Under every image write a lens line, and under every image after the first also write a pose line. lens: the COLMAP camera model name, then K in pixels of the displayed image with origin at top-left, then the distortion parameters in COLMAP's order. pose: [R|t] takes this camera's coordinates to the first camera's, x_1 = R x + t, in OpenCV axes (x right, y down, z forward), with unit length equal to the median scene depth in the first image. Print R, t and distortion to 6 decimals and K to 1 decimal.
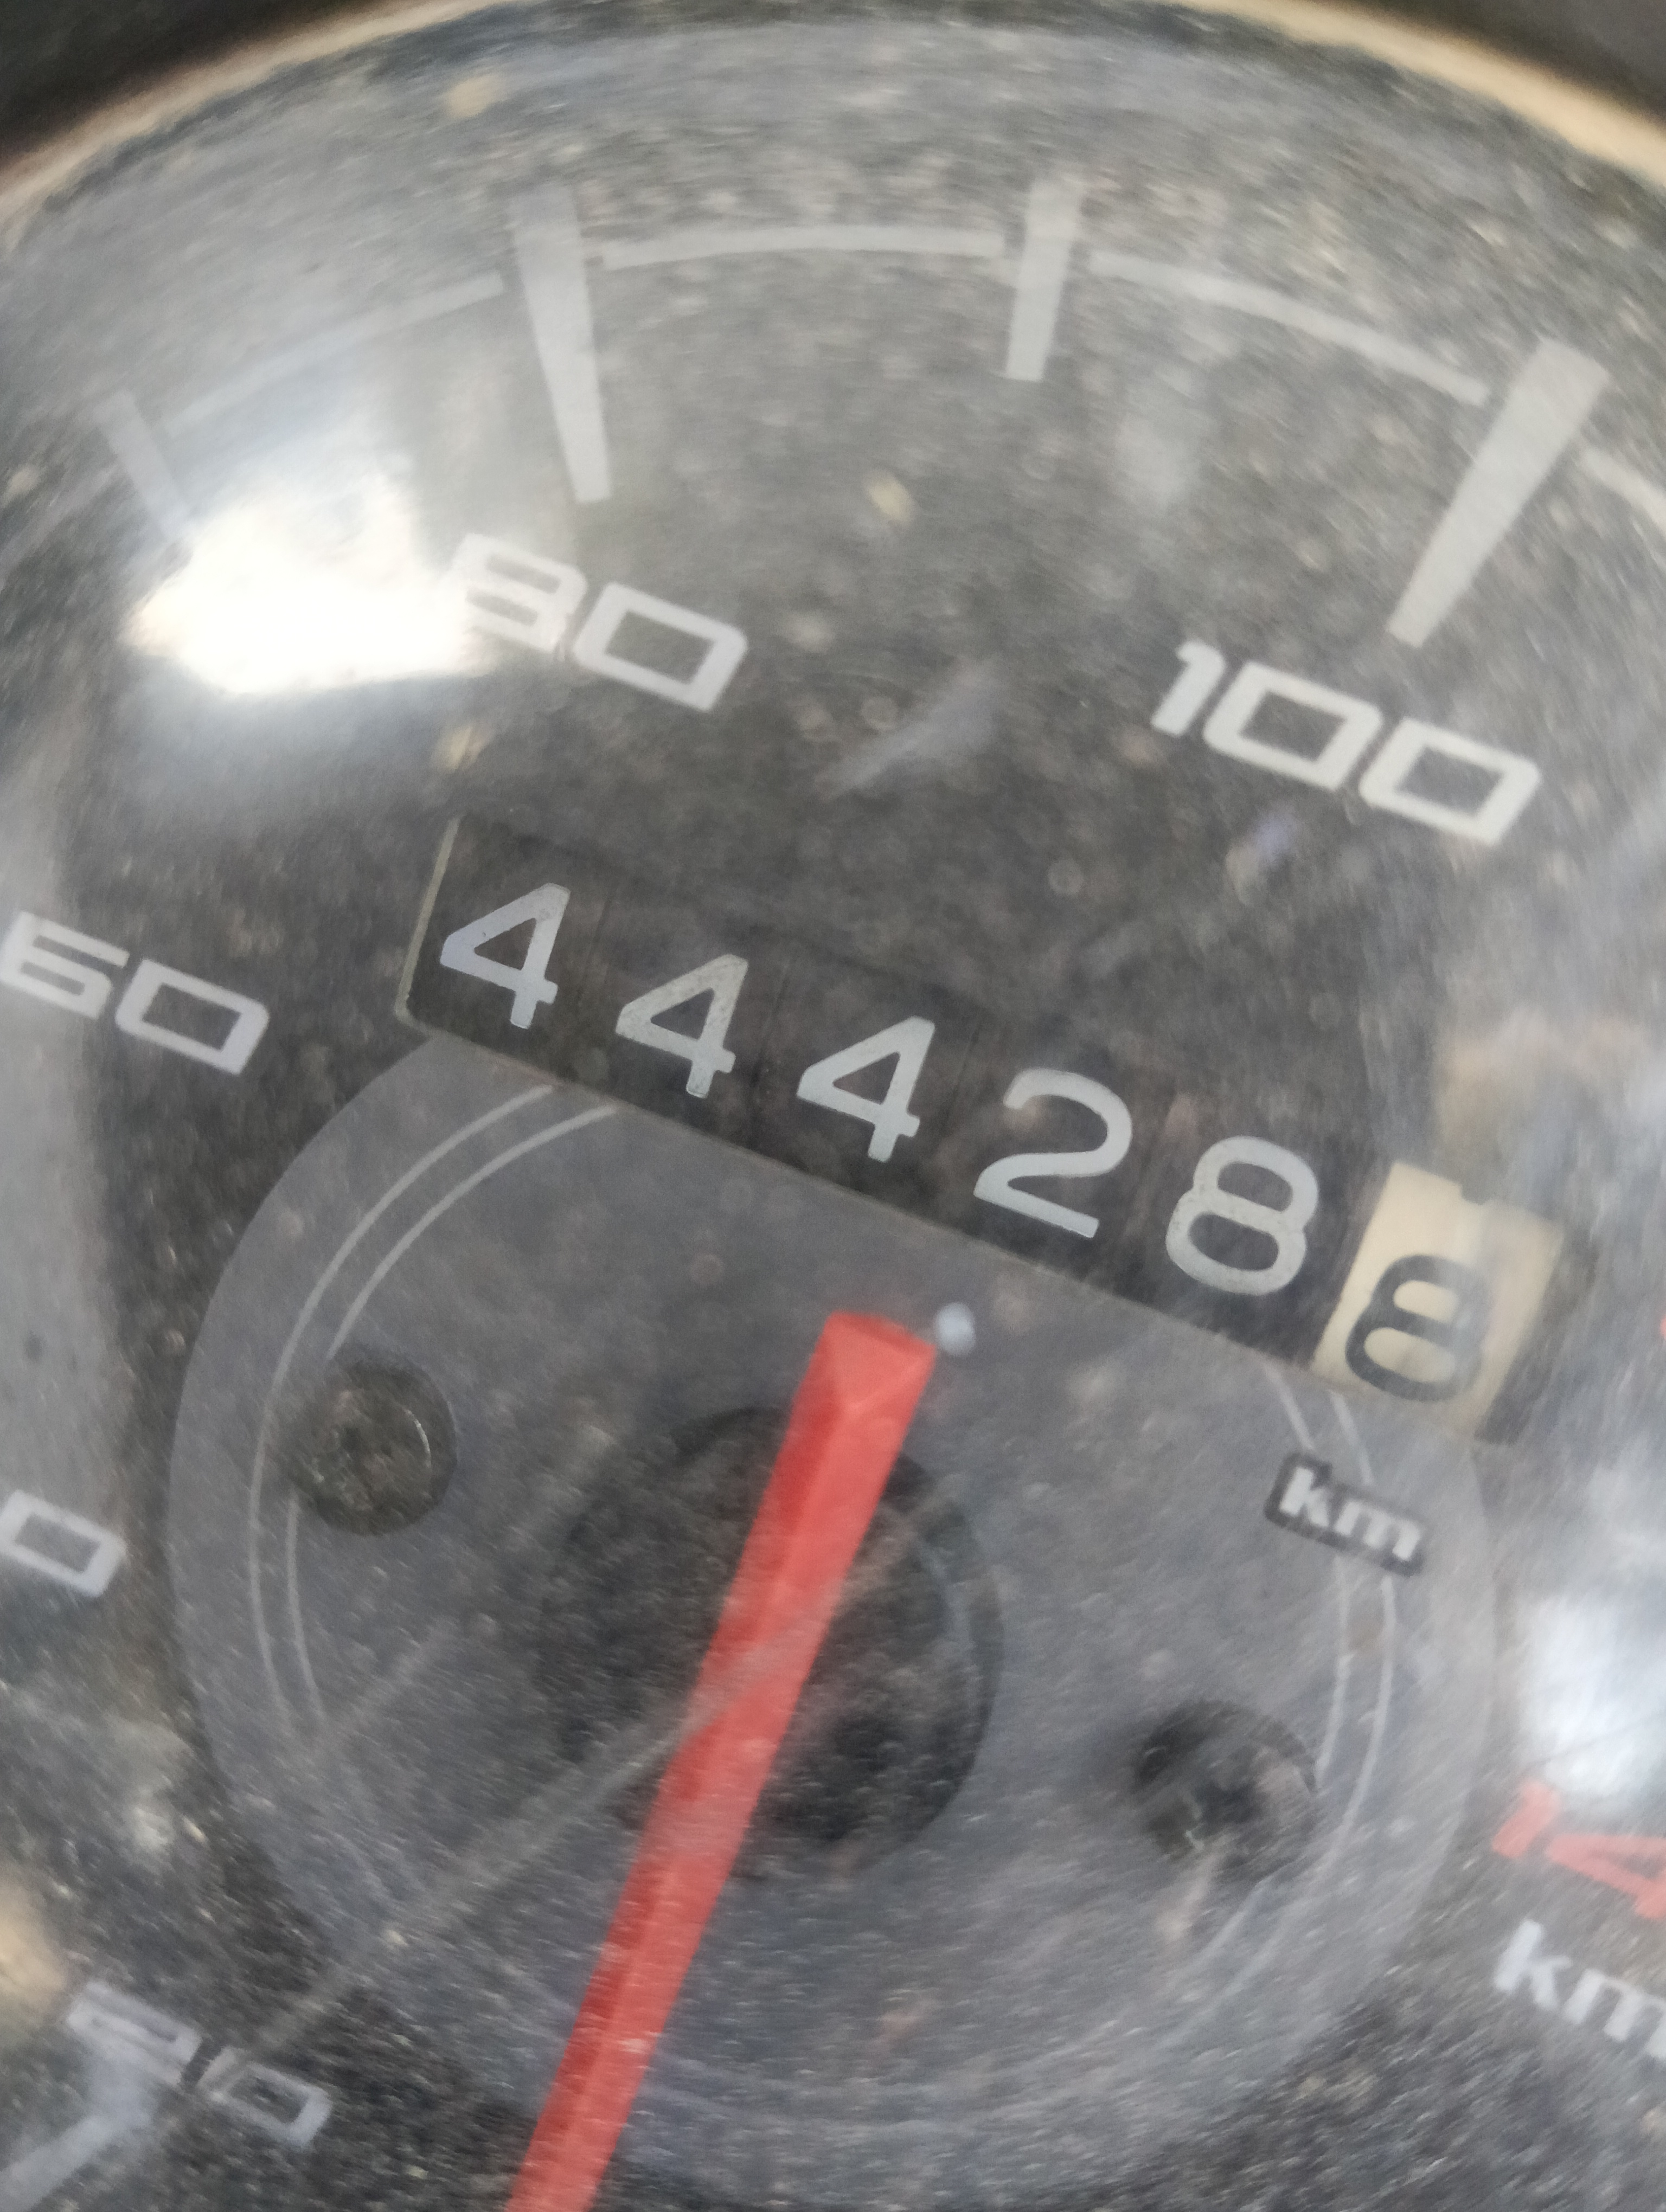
lens RADIAL K [[1822.5, 0, 820.7], [0, 1822.5, 1083.7], [0, 0, 1]] dist [-0.030590, -0.062558]
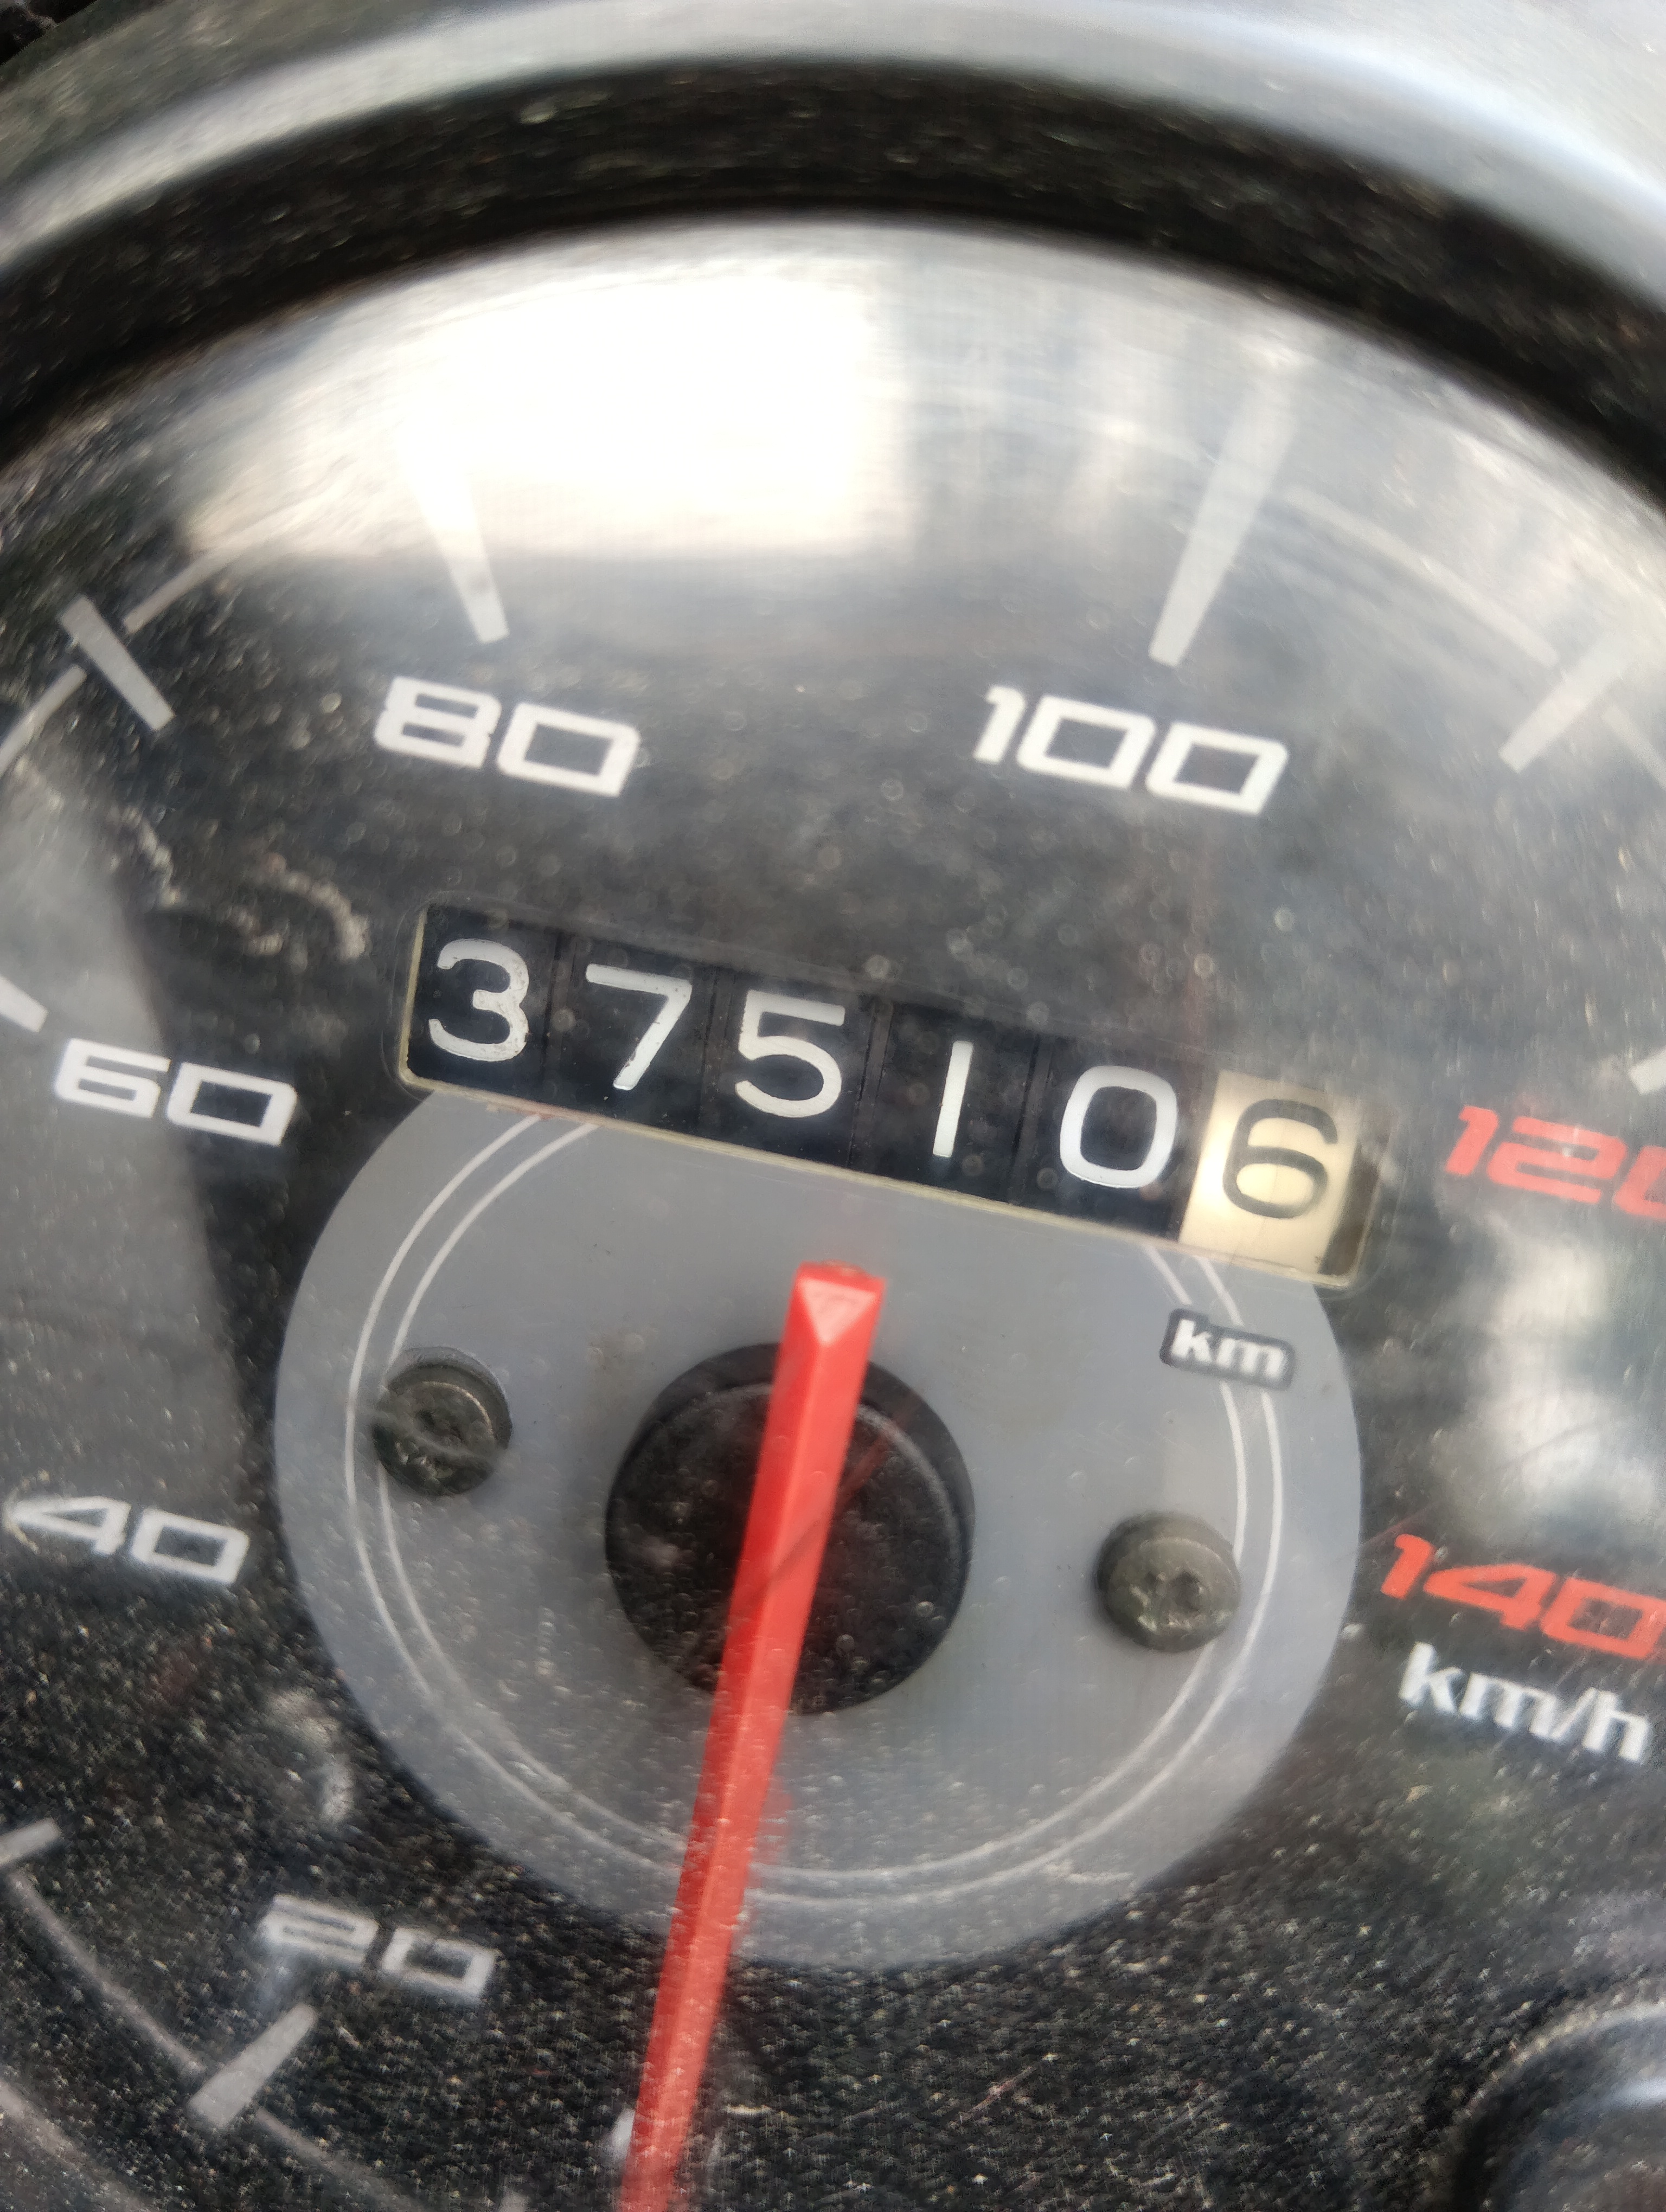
lens RADIAL K [[1822.5, 0, 831.6], [0, 1822.5, 1059.7], [0, 0, 1]] dist [-0.030590, -0.062558]
pose [[0.985989, -0.161967, 0.039900, 0.002836], [0.159099, 0.984997, 0.066852, -0.088610], [-0.050129, -0.059567, 0.996965, -0.232823]]
